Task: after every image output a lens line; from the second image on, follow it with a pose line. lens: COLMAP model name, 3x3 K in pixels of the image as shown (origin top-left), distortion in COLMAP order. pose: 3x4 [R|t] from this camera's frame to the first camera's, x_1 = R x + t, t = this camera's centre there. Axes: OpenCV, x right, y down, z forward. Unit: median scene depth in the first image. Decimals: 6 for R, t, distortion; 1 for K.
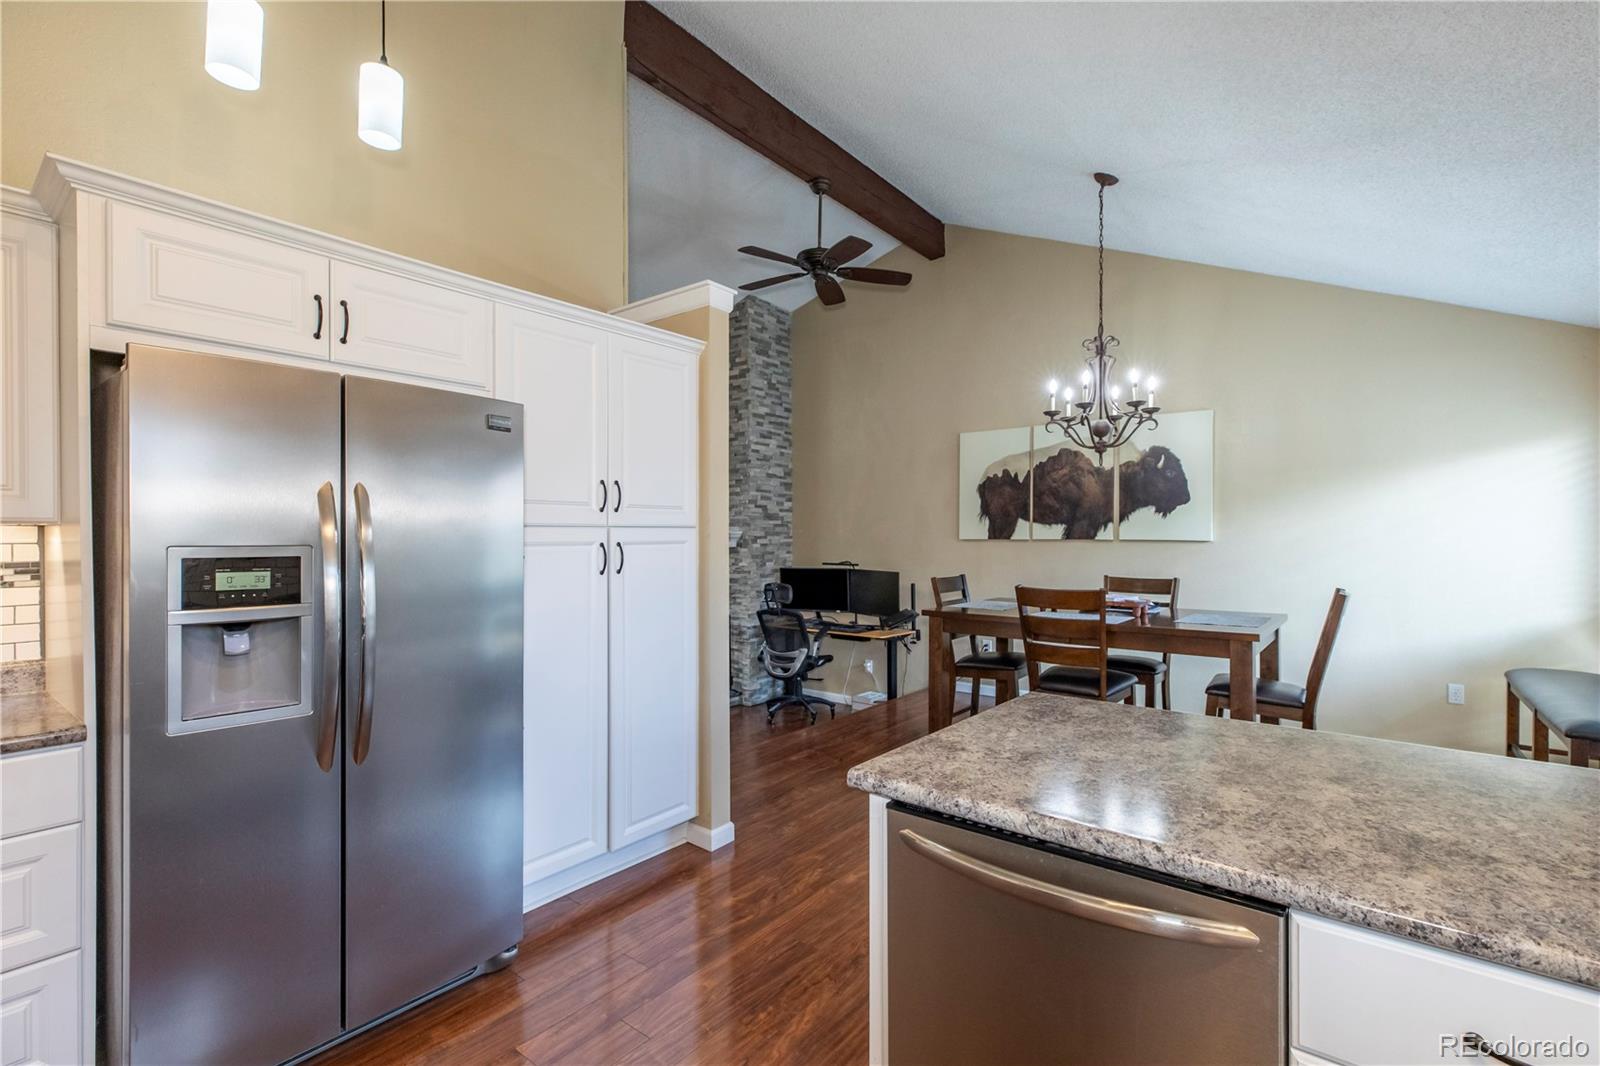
lens RADIAL K [[725.2, 0, 817.9], [0, 725.2, 534.9], [0, 0, 1]] dist [0.000562, -0.000352]
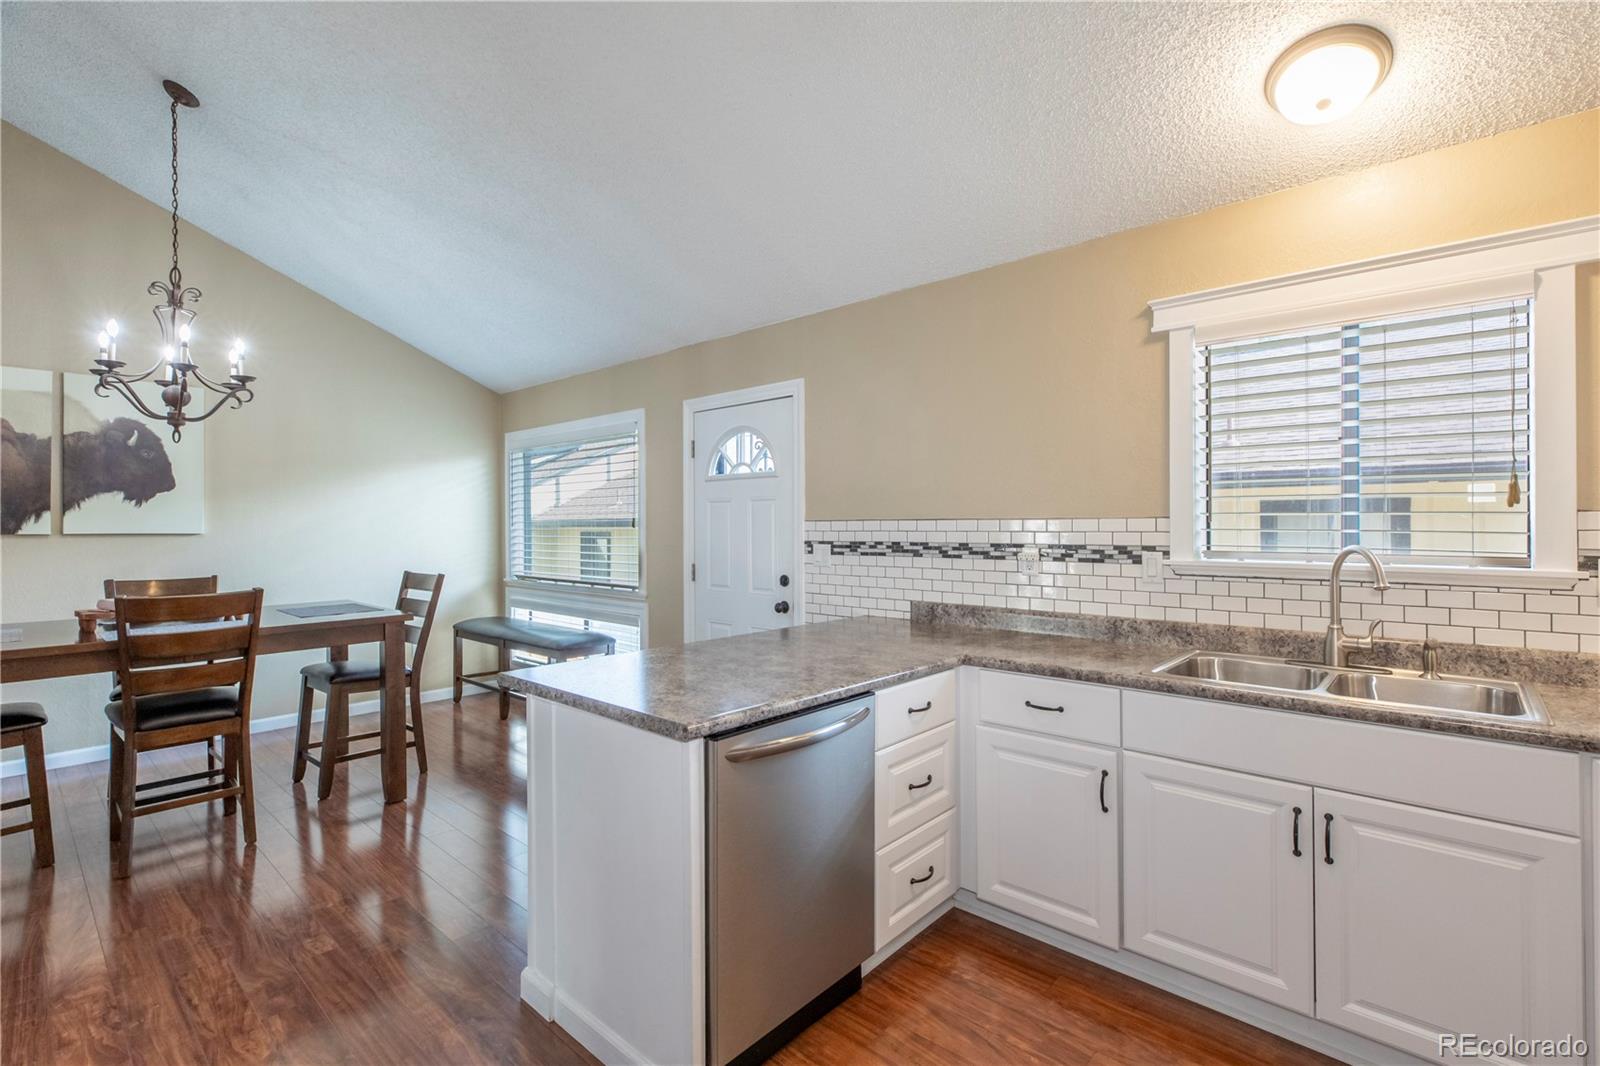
lens RADIAL K [[722.1, 0, 792.8], [0, 722.1, 526.8], [0, 0, 1]] dist [0.003001, 0.000528]
pose [[0.082662, -0.001742, 0.996576, -0.294219], [0.003238, 0.999994, 0.001480, 0.000618], [-0.996572, 0.003104, 0.082667, 0.196282]]
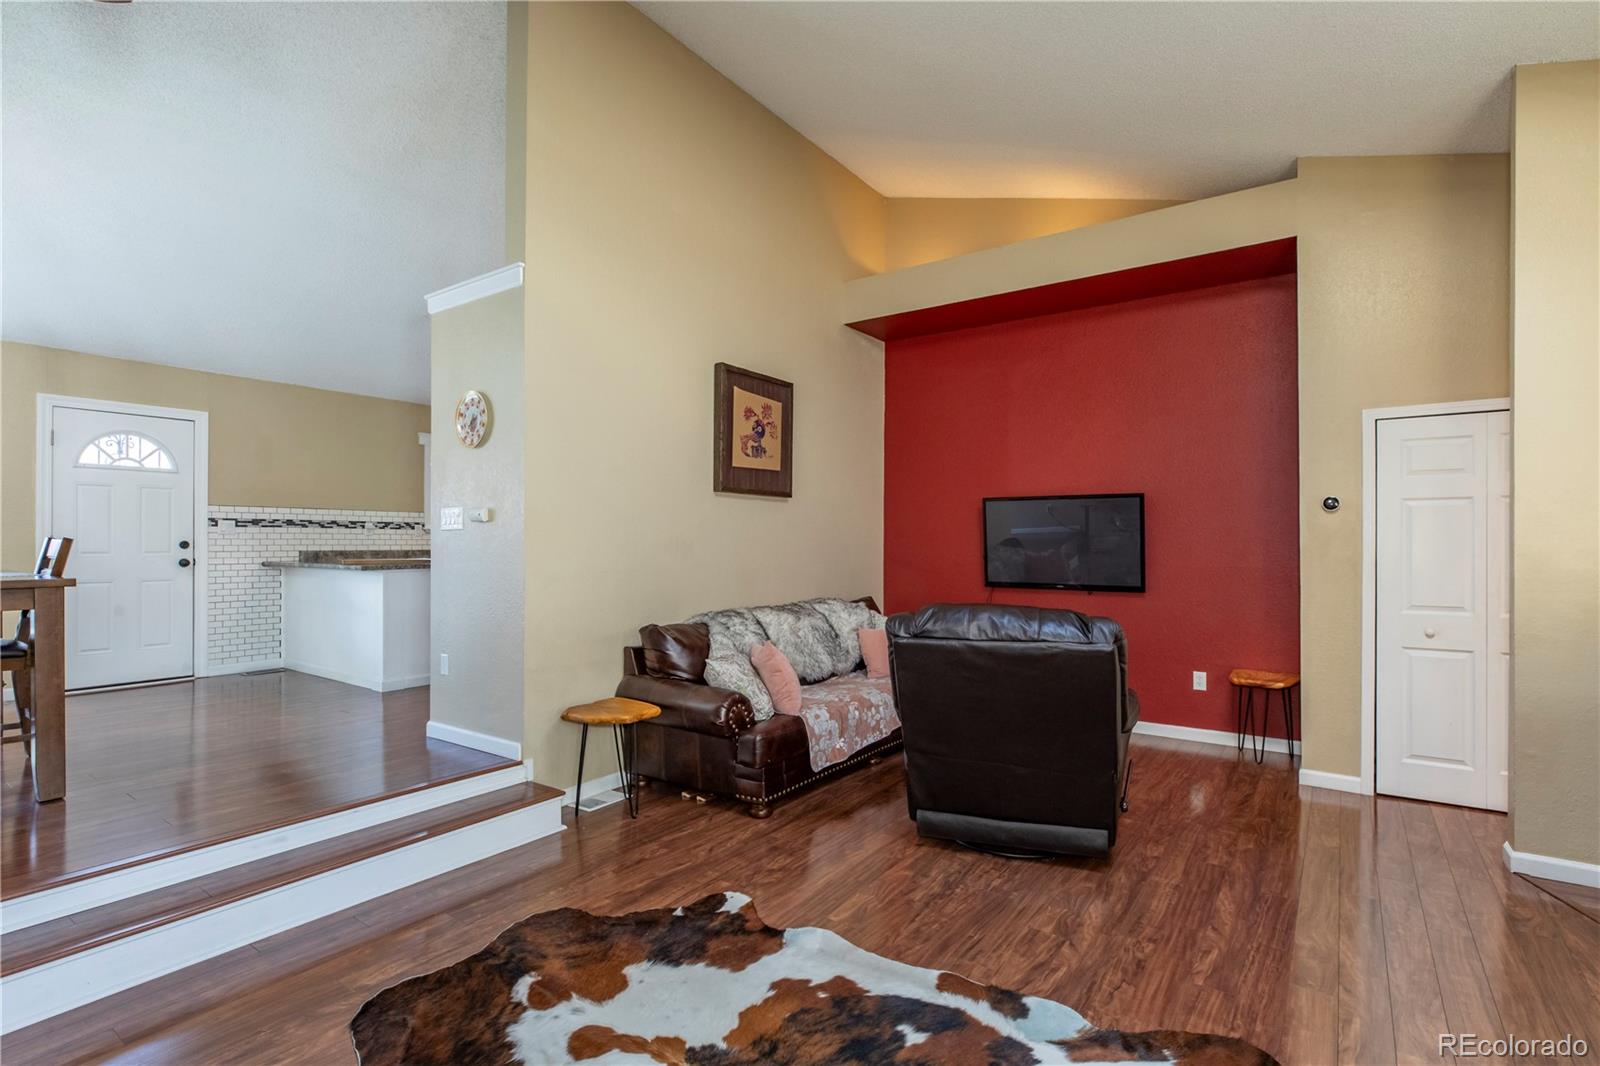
lens RADIAL K [[752.0, 0, 811.0], [0, 752.0, 542.1], [0, 0, 1]] dist [-0.006744, 0.000625]
pose [[-0.999311, -0.000859, -0.037093, -0.464292], [-0.000771, 0.999997, -0.002385, 0.056828], [0.037095, -0.002355, -0.999309, 1.473610]]
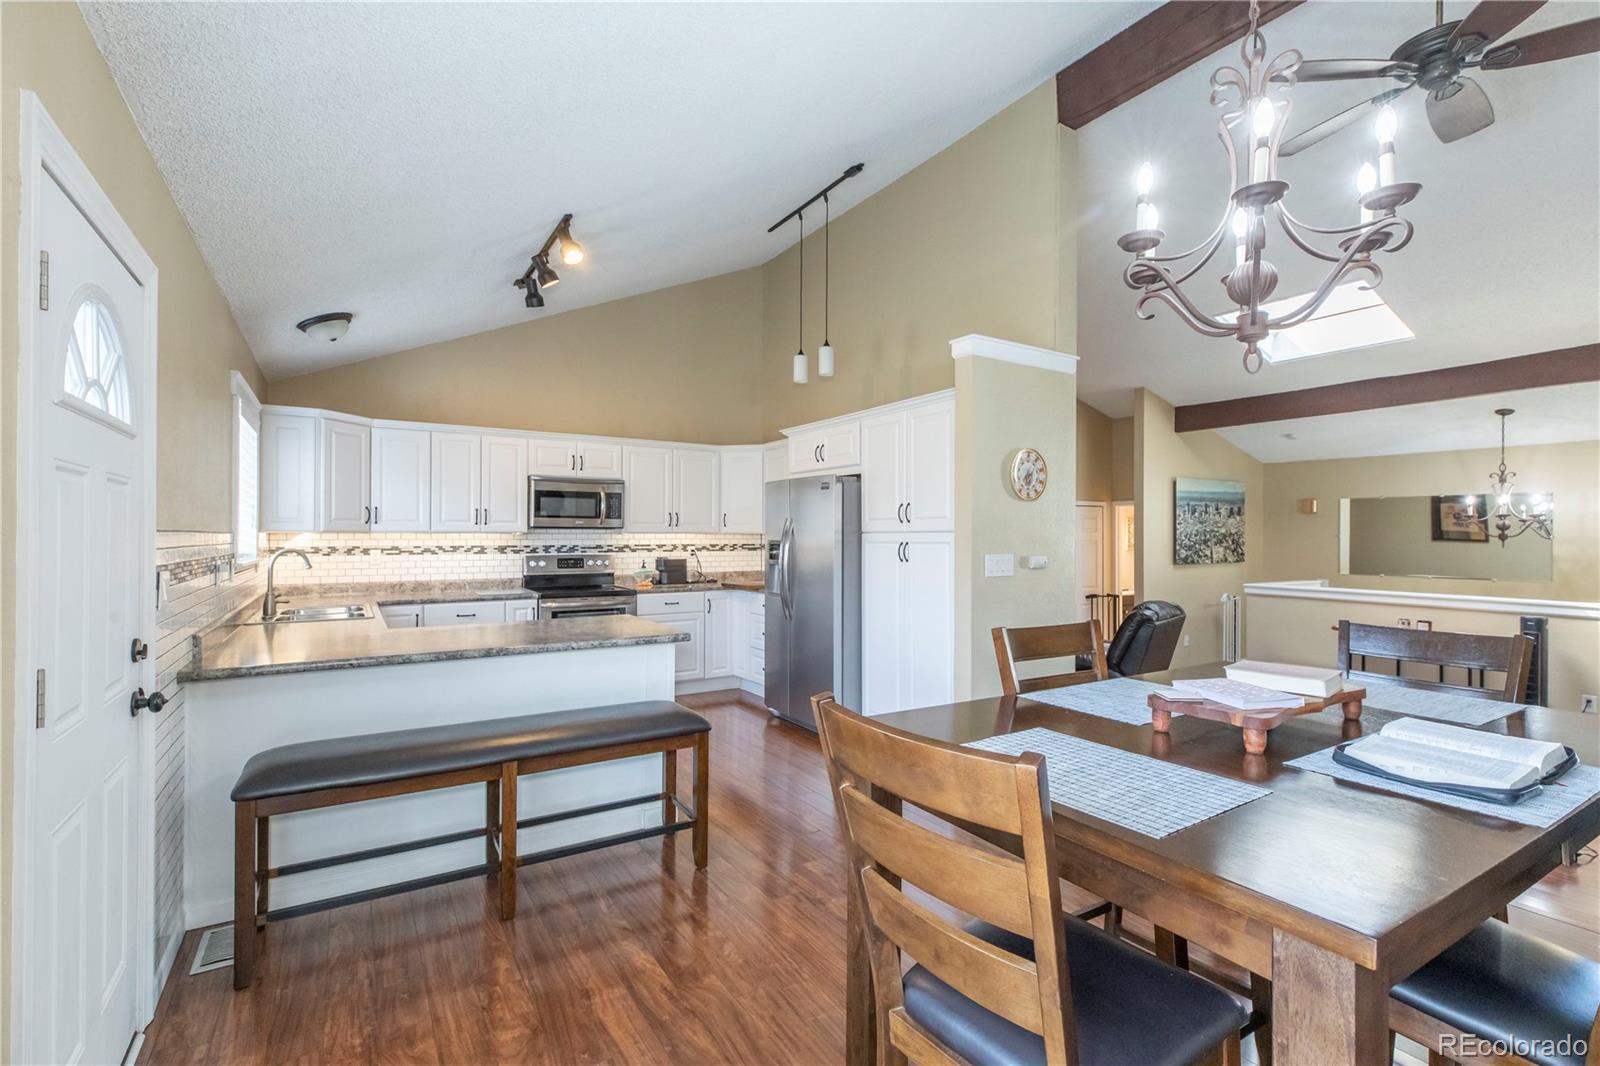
lens RADIAL K [[722.1, 0, 792.8], [0, 722.1, 526.8], [0, 0, 1]] dist [0.003001, 0.000528]
pose [[-0.352112, -0.011778, -0.935884, 0.707009], [-0.000867, 0.999924, -0.012258, -0.001790], [0.935958, -0.003505, -0.352095, 0.727540]]
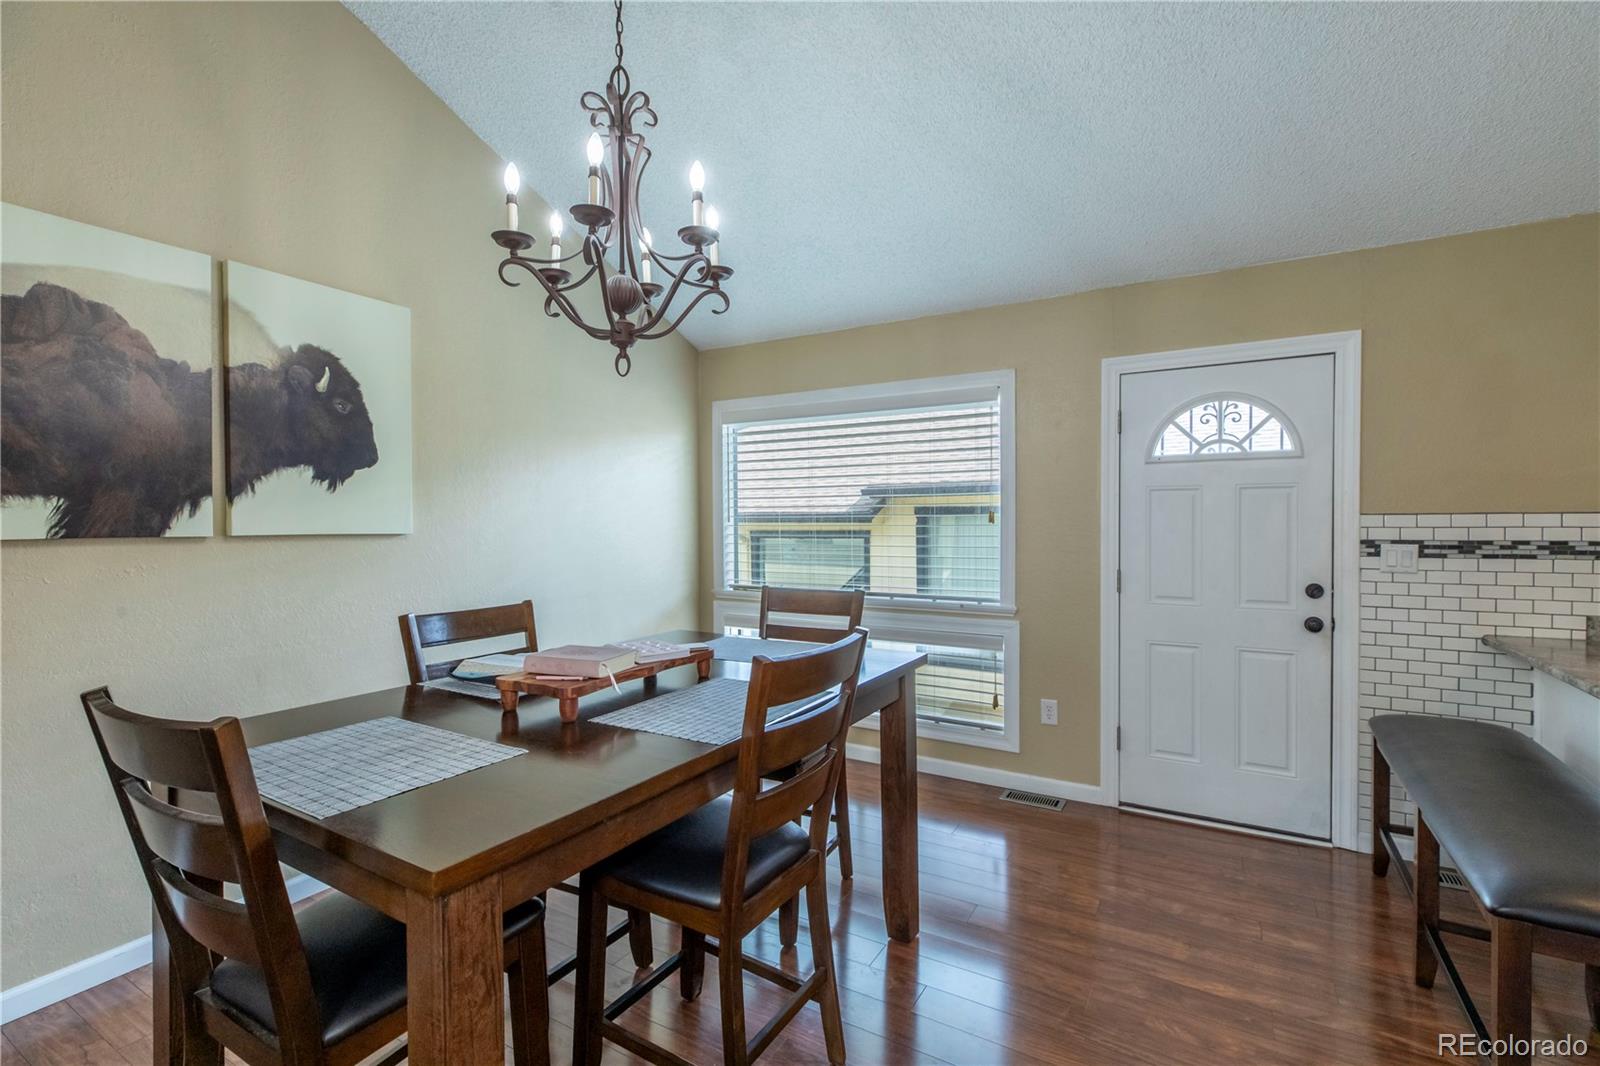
lens RADIAL K [[713.8, 0, 800.0], [0, 713.8, 533.0], [0, 0, 1]] dist [-0.000462, 0.000402]
pose [[-0.121458, -0.016974, 0.992451, -0.064286], [0.004566, 0.999834, 0.017659, -0.001464], [-0.992586, 0.006676, -0.121360, 0.763669]]
